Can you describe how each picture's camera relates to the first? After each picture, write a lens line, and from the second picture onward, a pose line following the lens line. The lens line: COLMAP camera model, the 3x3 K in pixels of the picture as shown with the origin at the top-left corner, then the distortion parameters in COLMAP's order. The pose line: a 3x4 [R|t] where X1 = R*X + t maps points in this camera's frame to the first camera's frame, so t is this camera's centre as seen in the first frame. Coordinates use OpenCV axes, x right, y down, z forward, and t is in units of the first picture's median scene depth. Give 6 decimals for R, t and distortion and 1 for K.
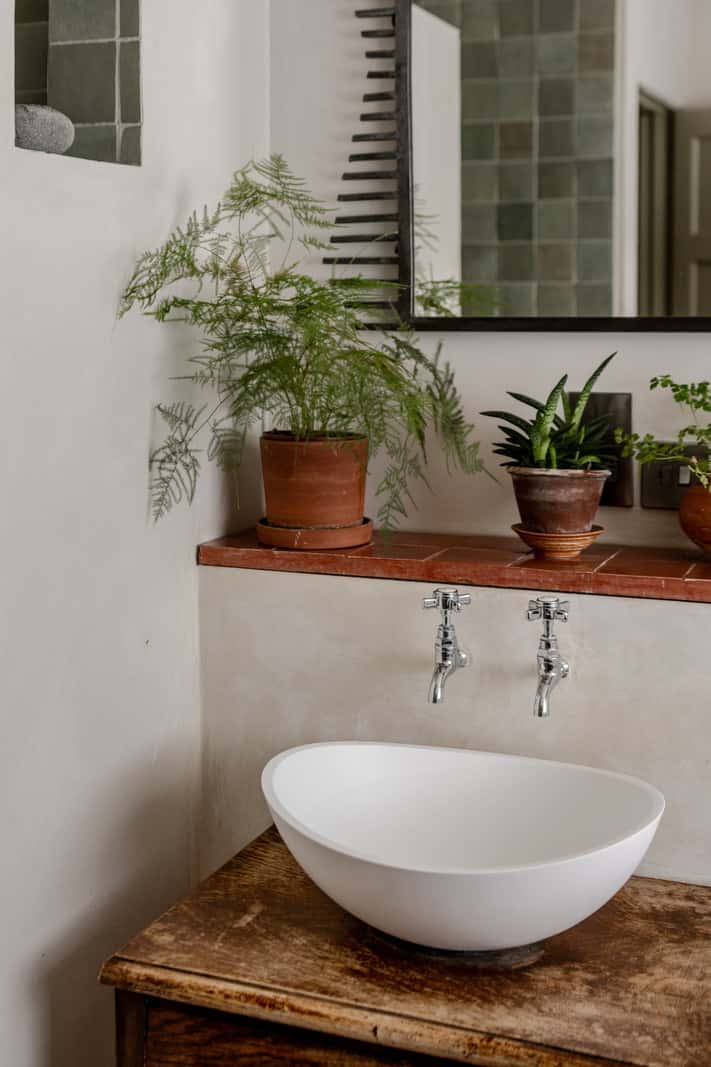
lens RADIAL K [[1475.4, 0, 355.1], [0, 1475.4, 324.8], [0, 0, 1]] dist [-0.042240, 0.083189]
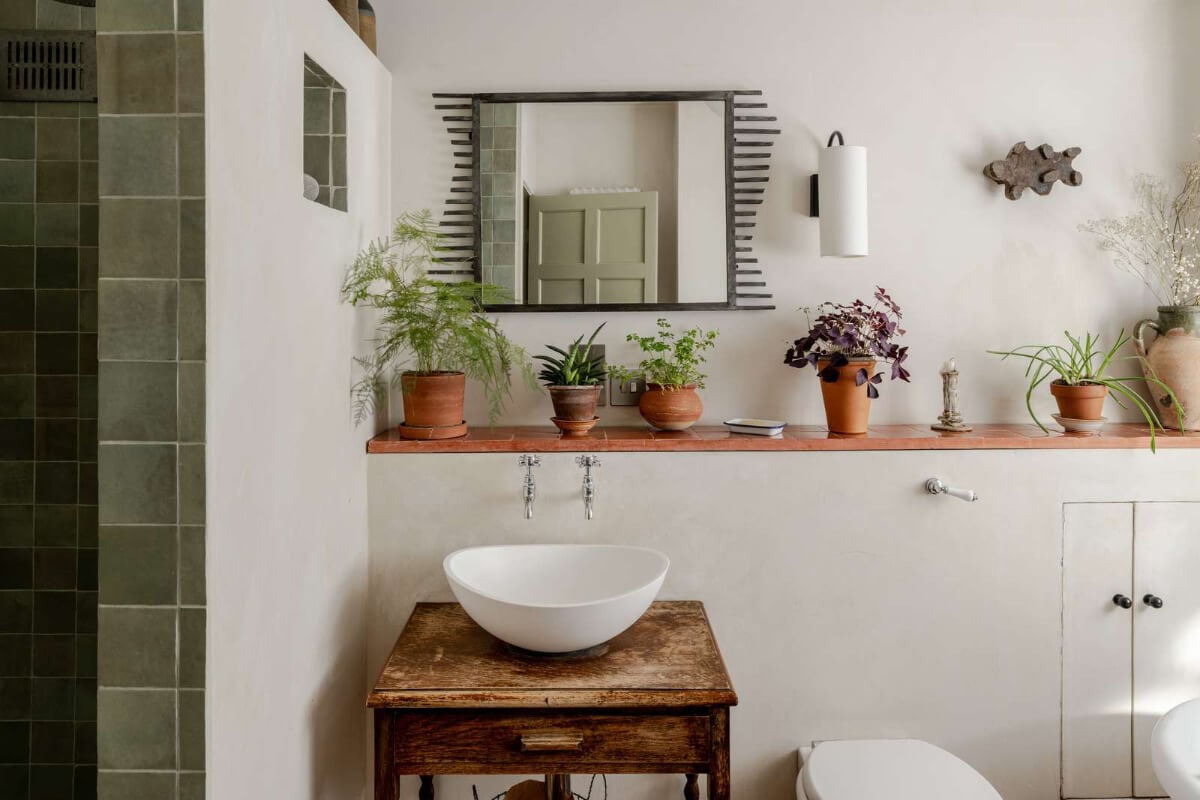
lens RADIAL K [[883.2, 0, 526.7], [0, 883.2, 305.8], [0, 0, 1]] dist [0.011634, -0.010039]
pose [[0.917458, -0.001245, 0.397830, -0.361747], [0.008837, 0.999812, -0.017252, 0.016377], [-0.397734, 0.019344, 0.917297, 0.011164]]
